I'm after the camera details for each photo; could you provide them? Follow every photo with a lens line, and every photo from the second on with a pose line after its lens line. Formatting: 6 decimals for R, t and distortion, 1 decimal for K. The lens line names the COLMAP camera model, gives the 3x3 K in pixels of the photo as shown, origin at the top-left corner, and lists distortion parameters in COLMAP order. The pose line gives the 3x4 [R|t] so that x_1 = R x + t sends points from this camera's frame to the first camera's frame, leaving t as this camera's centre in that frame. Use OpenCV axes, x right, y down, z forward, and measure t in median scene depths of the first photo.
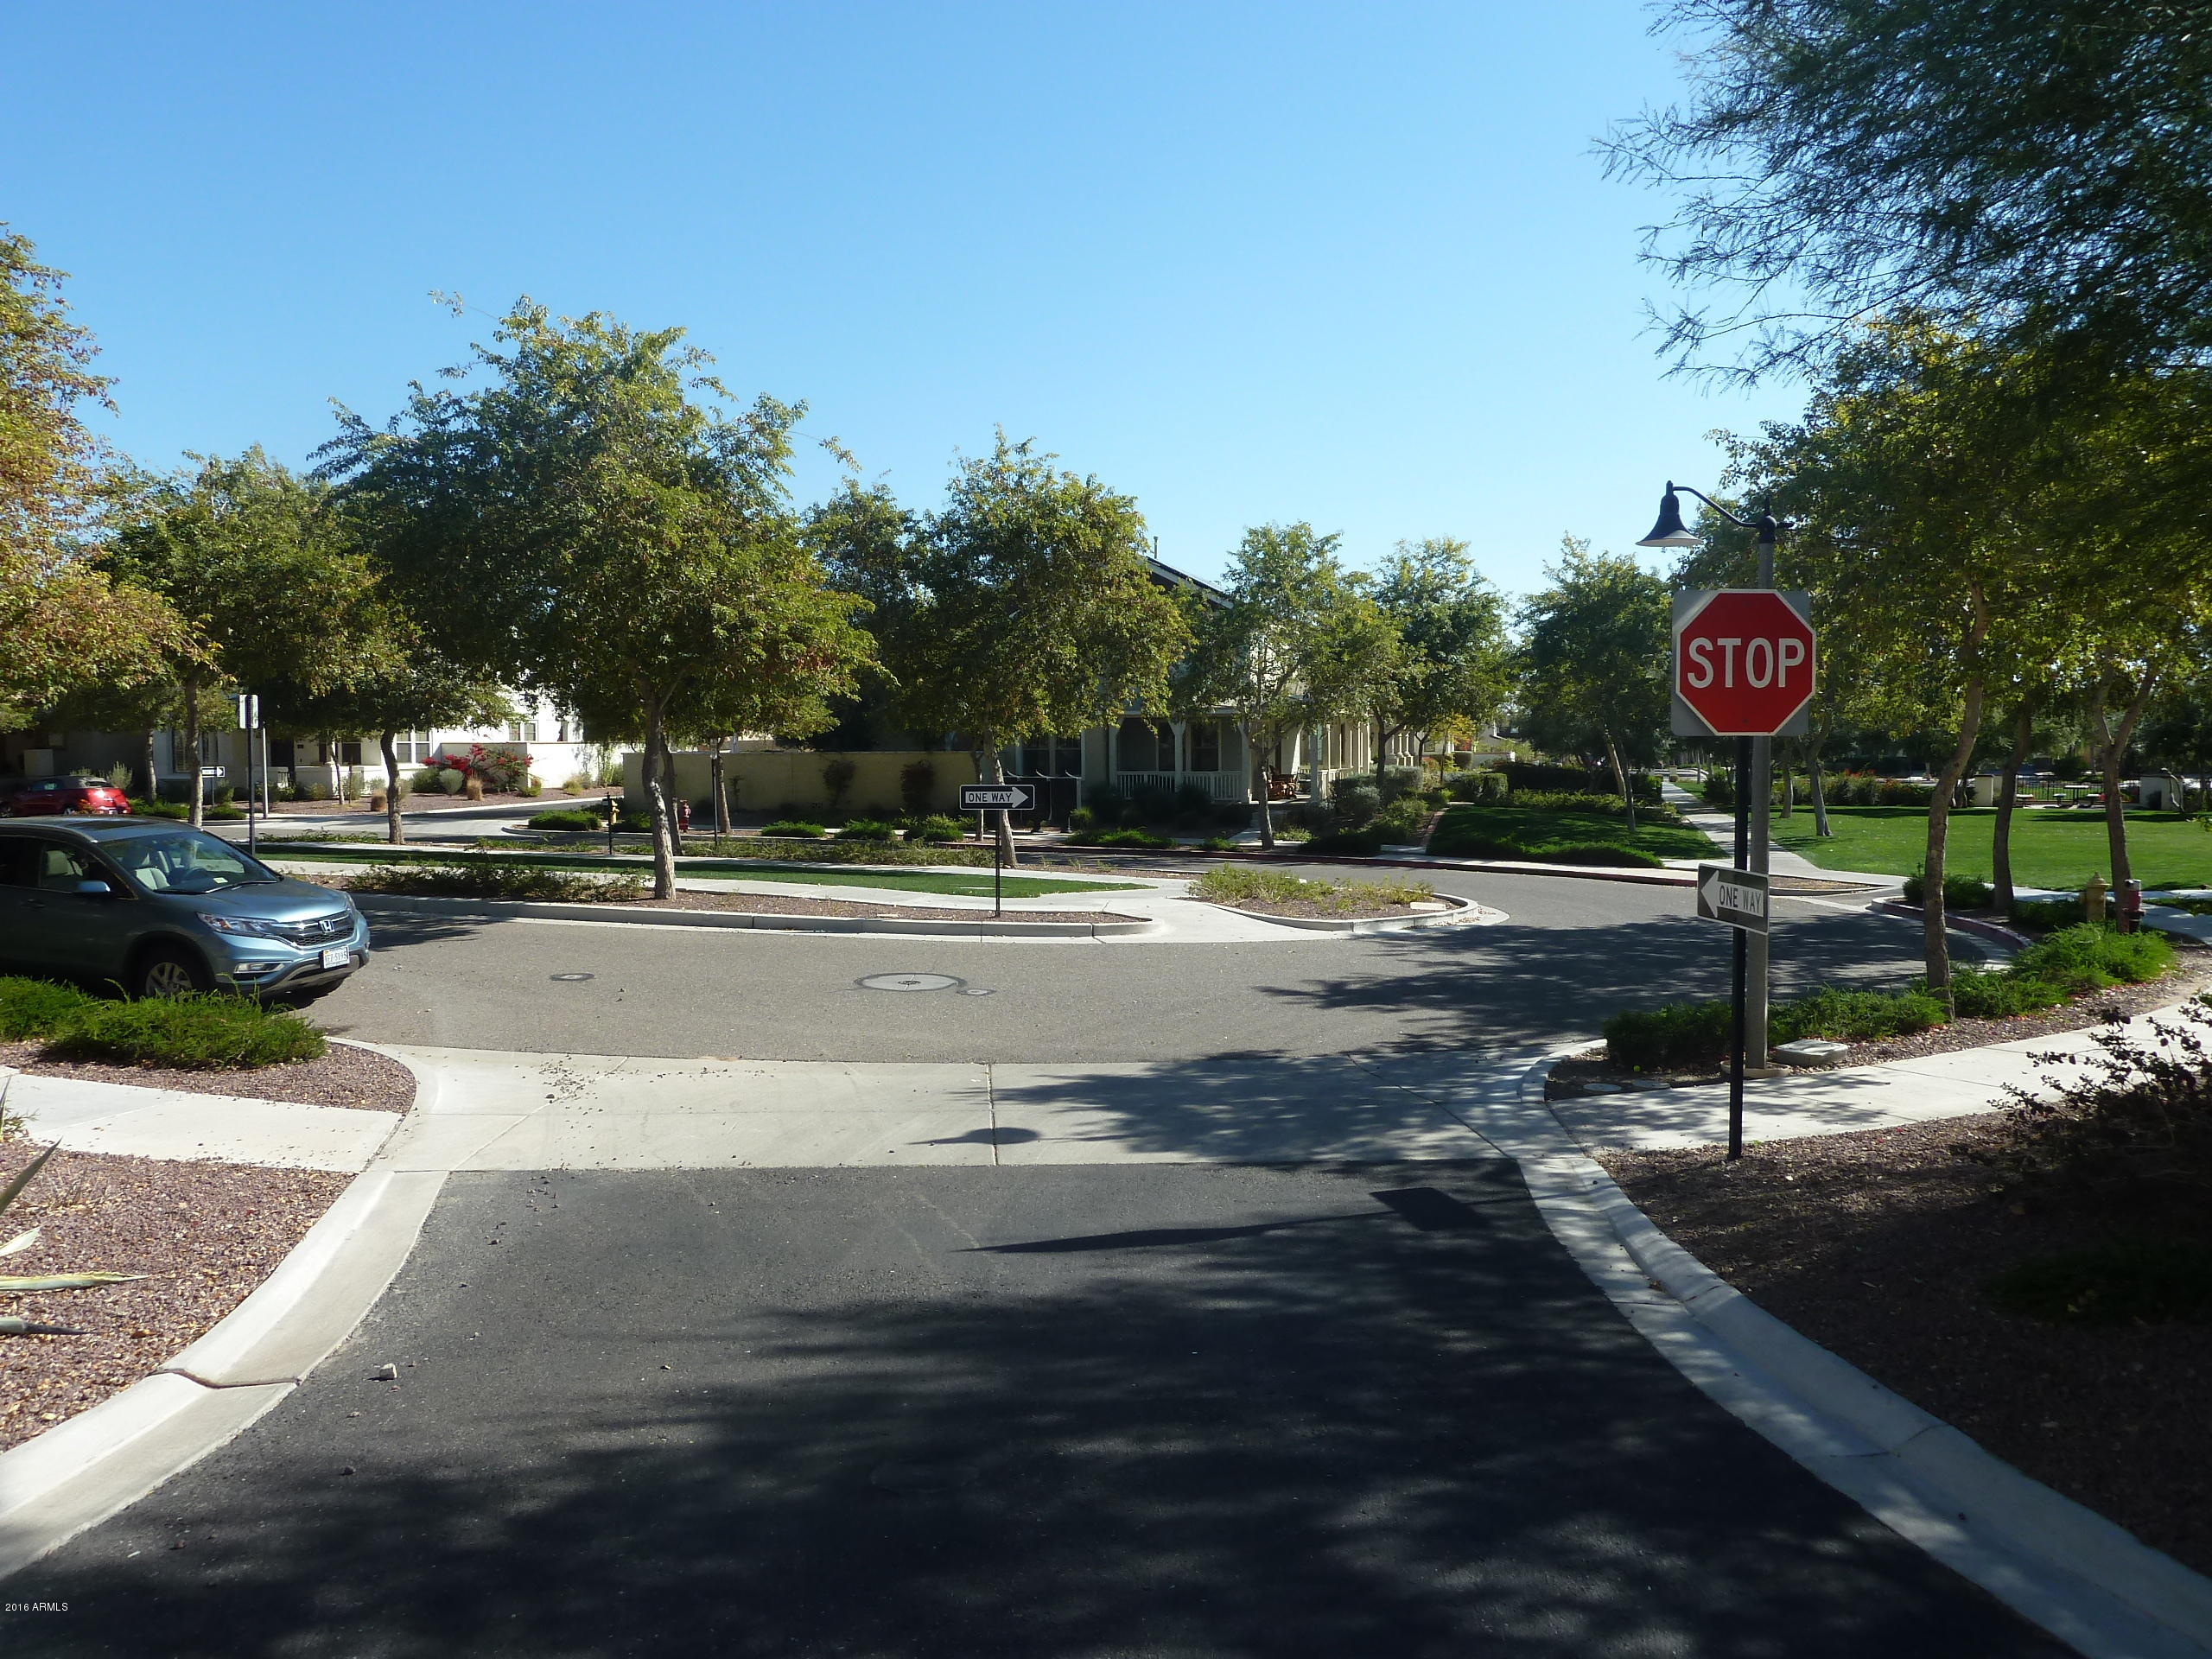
lens RADIAL K [[1663.3, 0, 1103.2], [0, 1663.3, 823.9], [0, 0, 1]] dist [-0.037377, 0.017318]
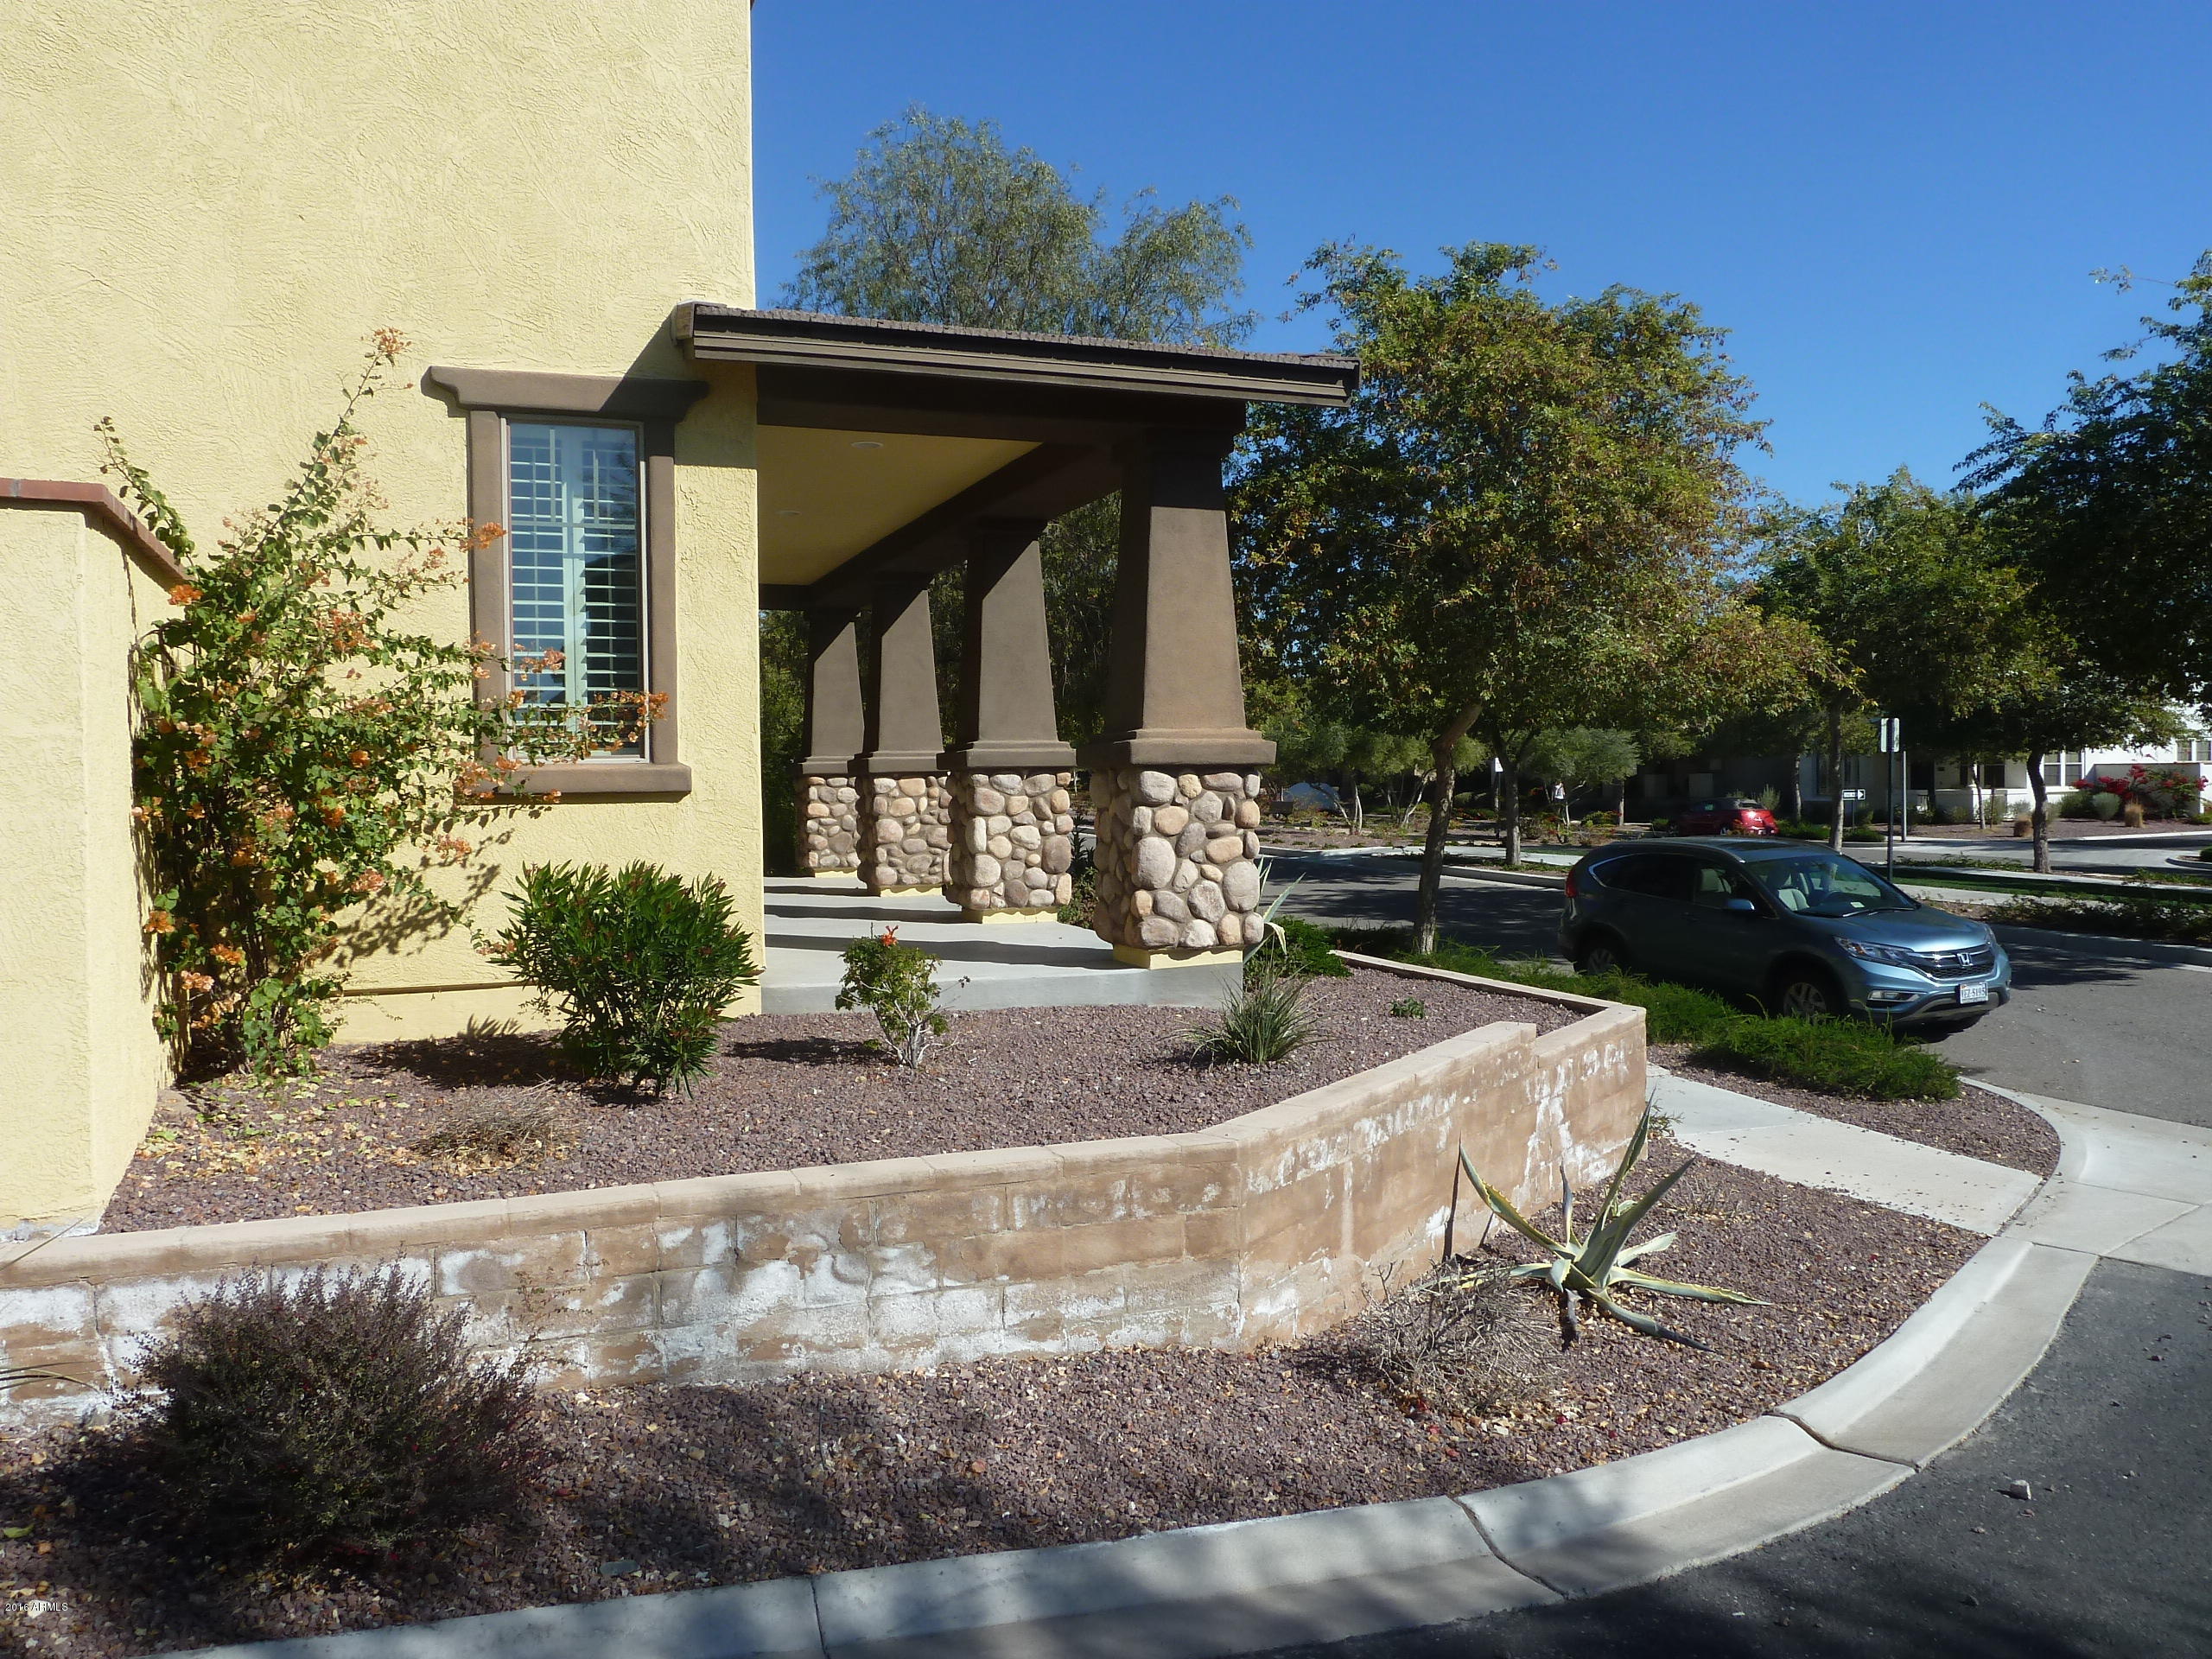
lens RADIAL K [[1663.3, 0, 1096.9], [0, 1663.3, 823.7], [0, 0, 1]] dist [-0.037377, 0.017318]
pose [[0.601761, 0.016361, -0.798509, -0.013040], [-0.027312, 0.999627, -0.000101, -0.001881], [0.798209, 0.021870, 0.601983, 0.025411]]
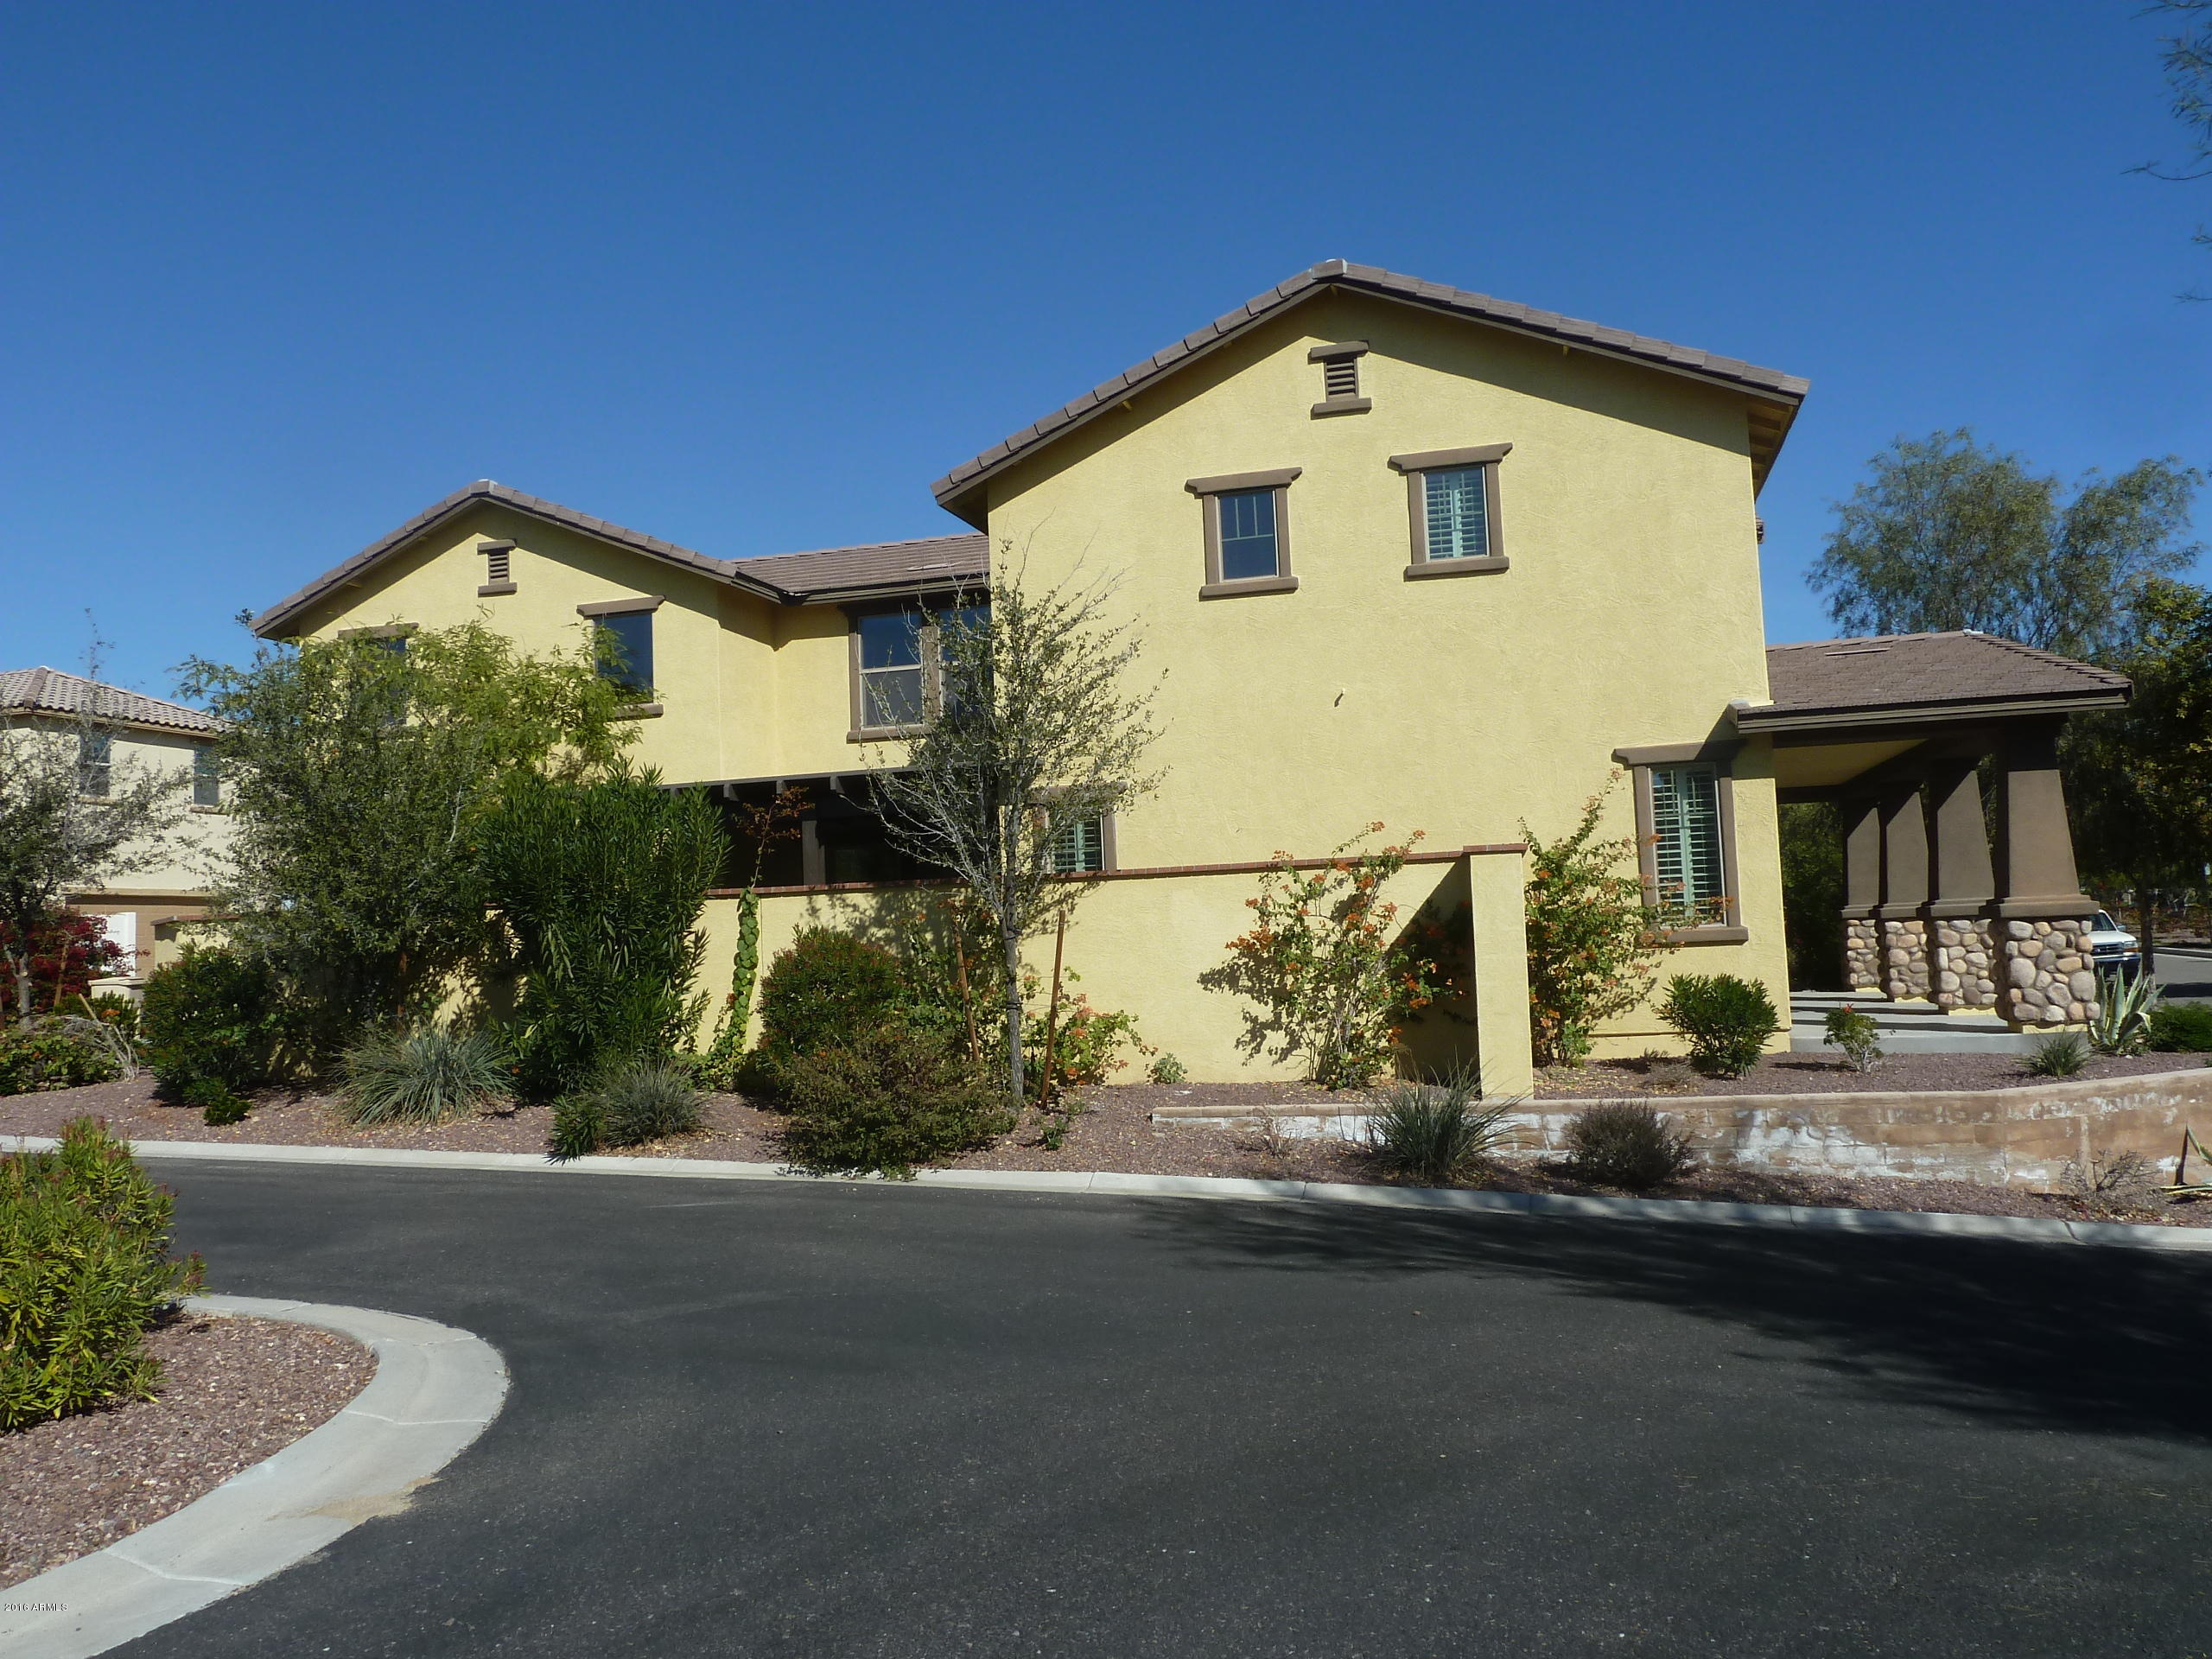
lens RADIAL K [[1663.3, 0, 1100.7], [0, 1663.3, 829.5], [0, 0, 1]] dist [-0.037377, 0.017318]
pose [[0.014029, -0.065334, -0.997765, 0.473455], [-0.005611, 0.997842, -0.065418, -0.006778], [0.999886, 0.006516, 0.013632, -0.162859]]
